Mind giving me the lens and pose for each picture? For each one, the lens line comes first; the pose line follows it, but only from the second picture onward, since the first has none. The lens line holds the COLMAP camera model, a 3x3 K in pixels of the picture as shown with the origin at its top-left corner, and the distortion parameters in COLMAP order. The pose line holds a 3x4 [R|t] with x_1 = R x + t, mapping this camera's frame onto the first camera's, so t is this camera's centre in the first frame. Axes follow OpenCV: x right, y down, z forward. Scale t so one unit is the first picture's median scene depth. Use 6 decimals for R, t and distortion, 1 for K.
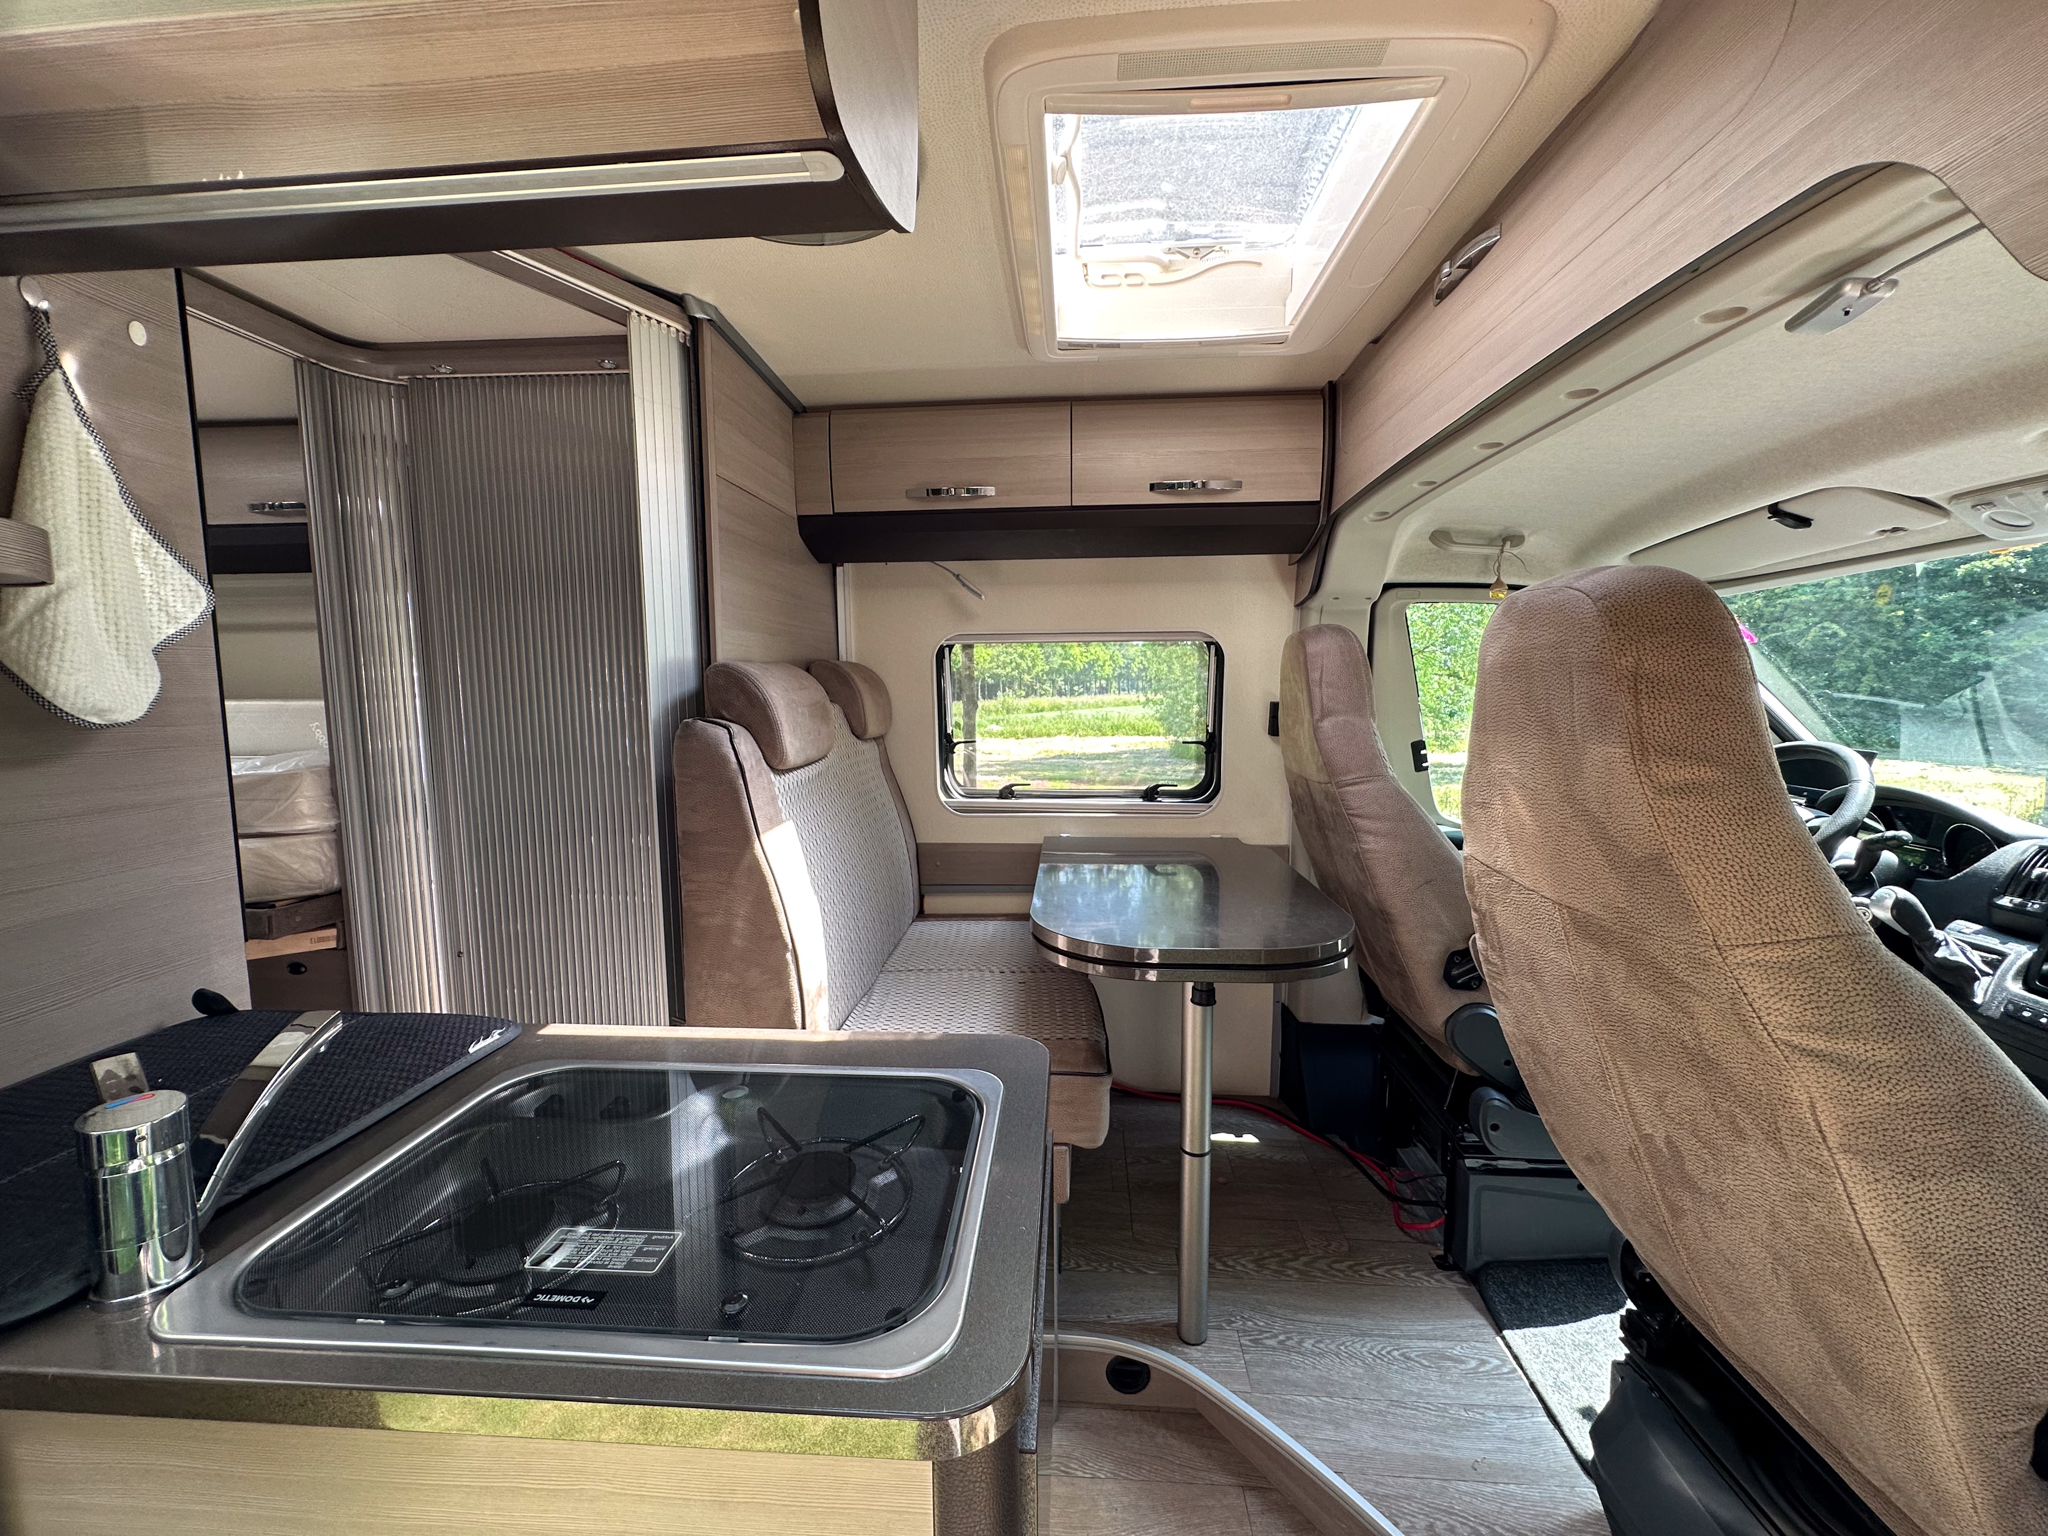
lens RADIAL K [[821.5, 0, 1022.8], [0, 821.5, 773.0], [0, 0, 1]] dist [-0.002054, -0.000176]
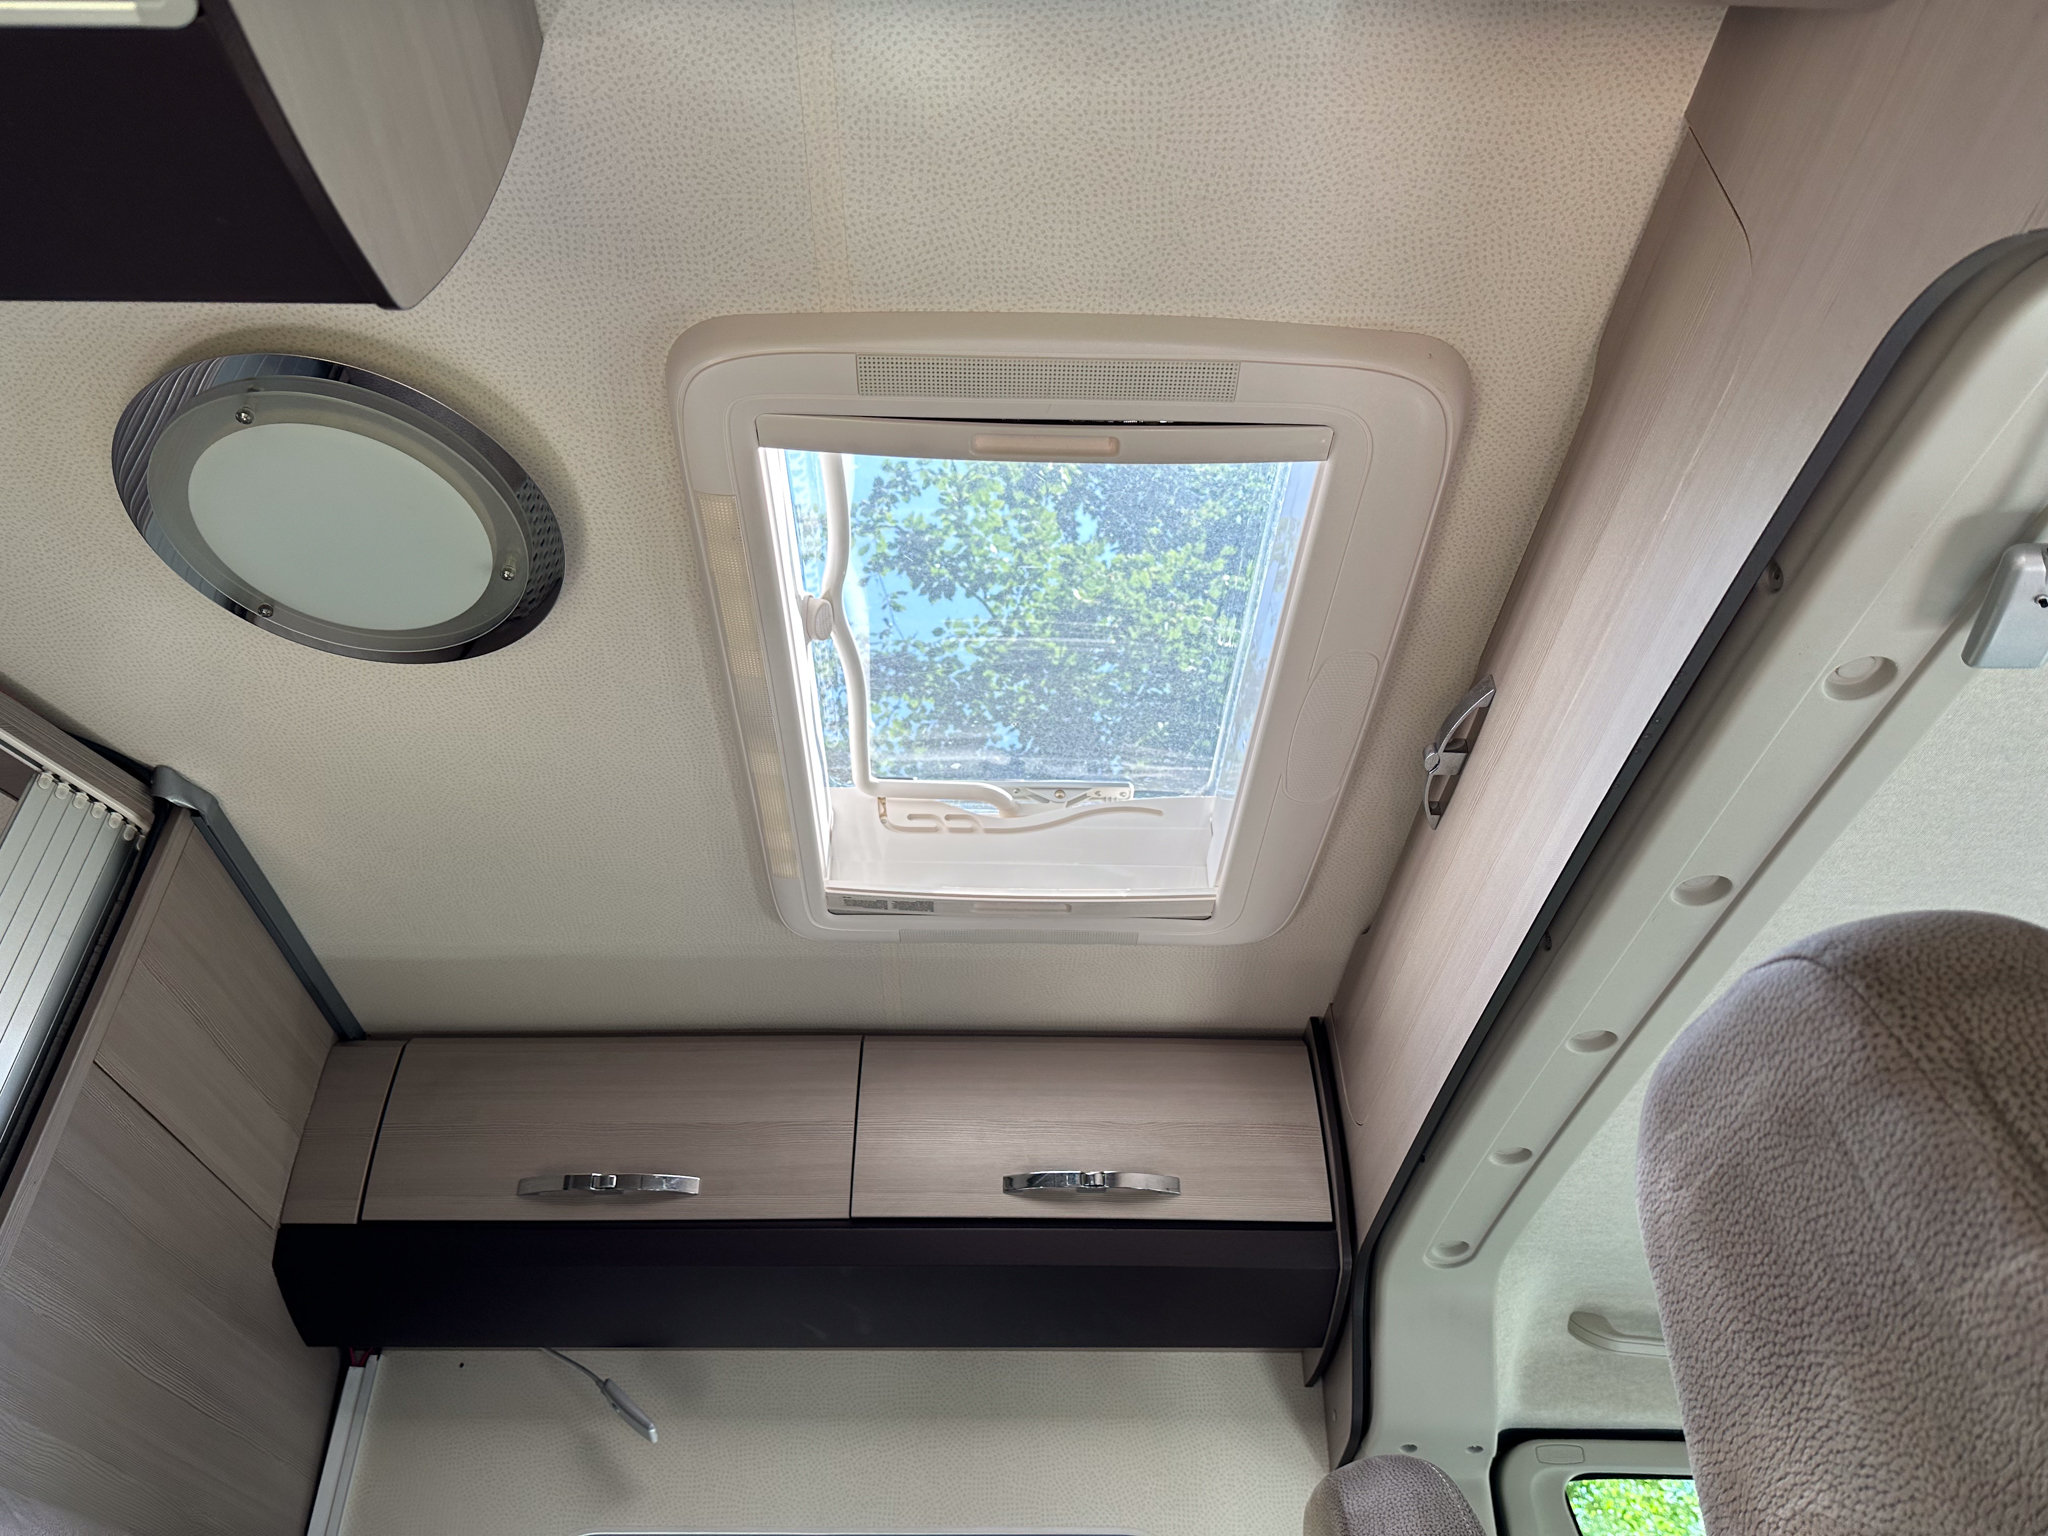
lens RADIAL K [[1463.7, 0, 1021.5], [0, 1463.7, 769.2], [0, 0, 1]] dist [0.025776, -0.012598]
pose [[0.995773, 0.054741, 0.073757, 0.084165], [0.012264, 0.716574, -0.697403, 0.109025], [-0.091029, 0.695359, 0.712874, 0.163618]]
